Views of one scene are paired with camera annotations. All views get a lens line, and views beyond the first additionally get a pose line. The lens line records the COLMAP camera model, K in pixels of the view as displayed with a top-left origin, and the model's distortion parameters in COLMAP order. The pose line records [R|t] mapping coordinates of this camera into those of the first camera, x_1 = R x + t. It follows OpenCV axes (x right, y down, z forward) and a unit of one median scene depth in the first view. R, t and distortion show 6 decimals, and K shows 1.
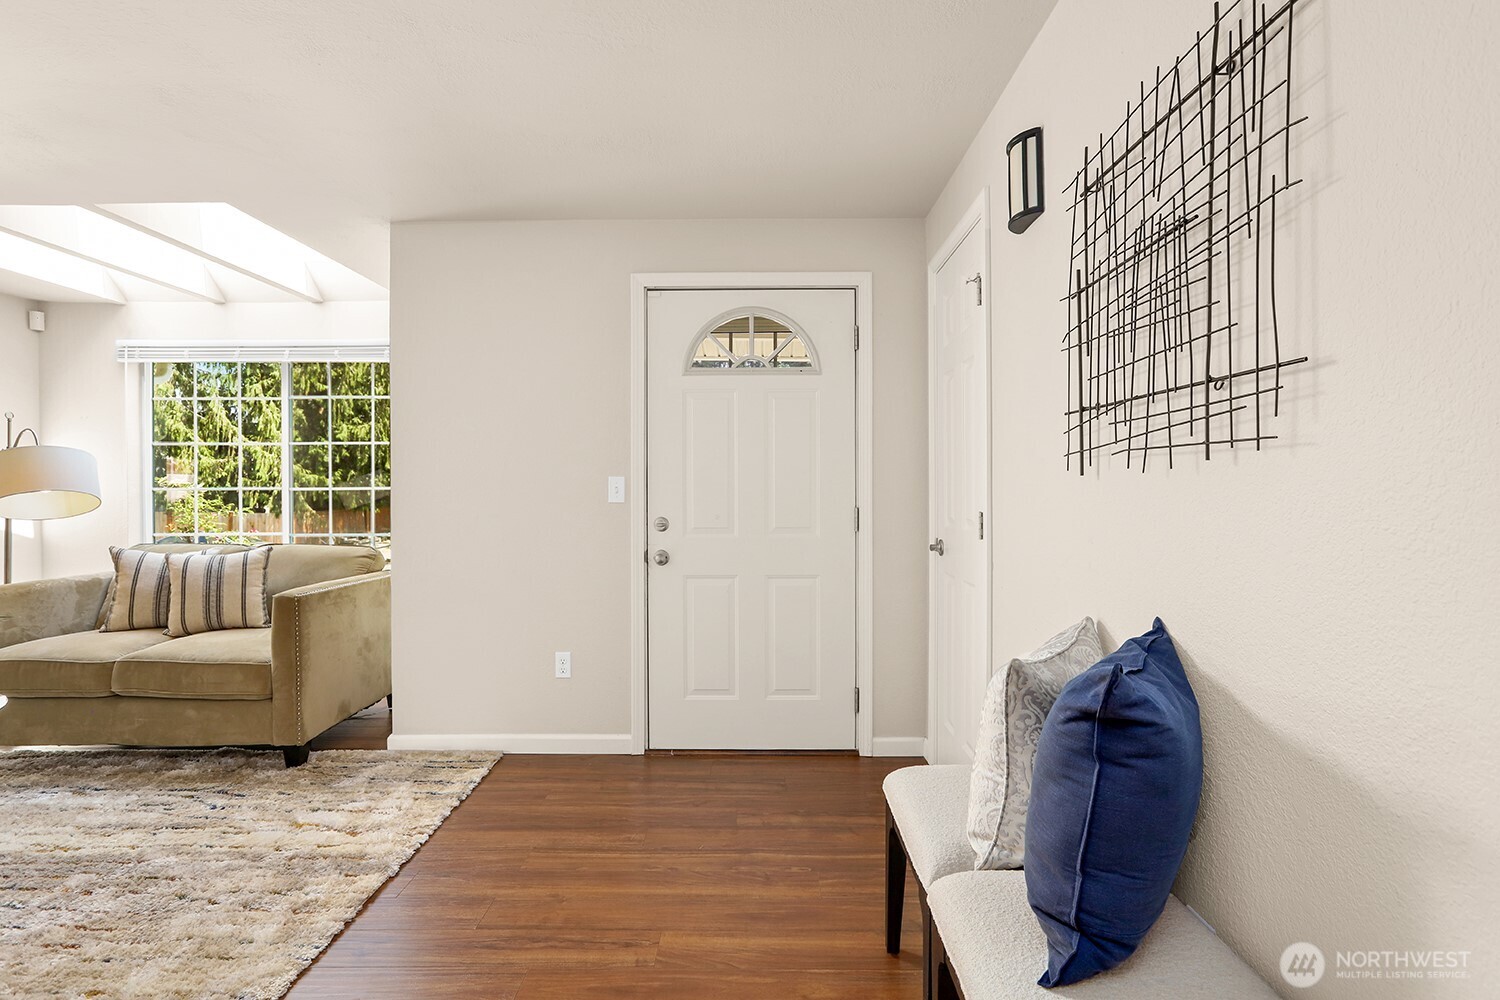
lens RADIAL K [[684.0, 0, 757.8], [0, 684.0, 495.7], [0, 0, 1]] dist [-0.019282, 0.005629]
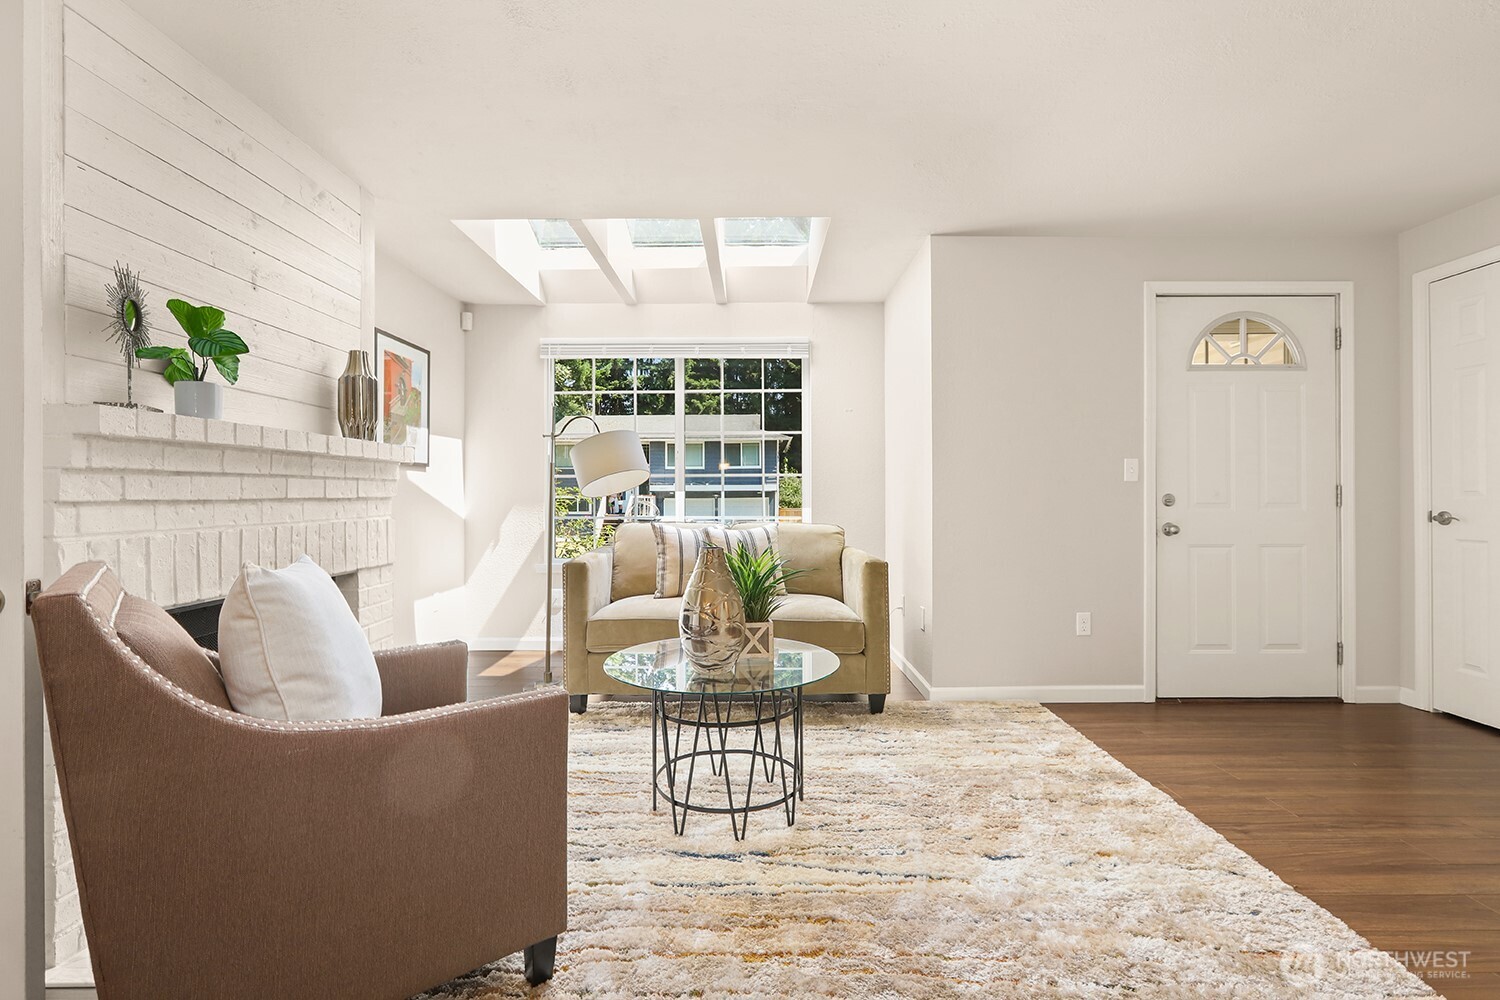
lens RADIAL K [[684.0, 0, 745.2], [0, 684.0, 489.0], [0, 0, 1]] dist [-0.019282, 0.005629]
pose [[0.999996, -0.000714, -0.002803, -0.849748], [0.000690, 0.999961, -0.008787, 0.032607], [0.002809, 0.008785, 0.999957, -0.139913]]
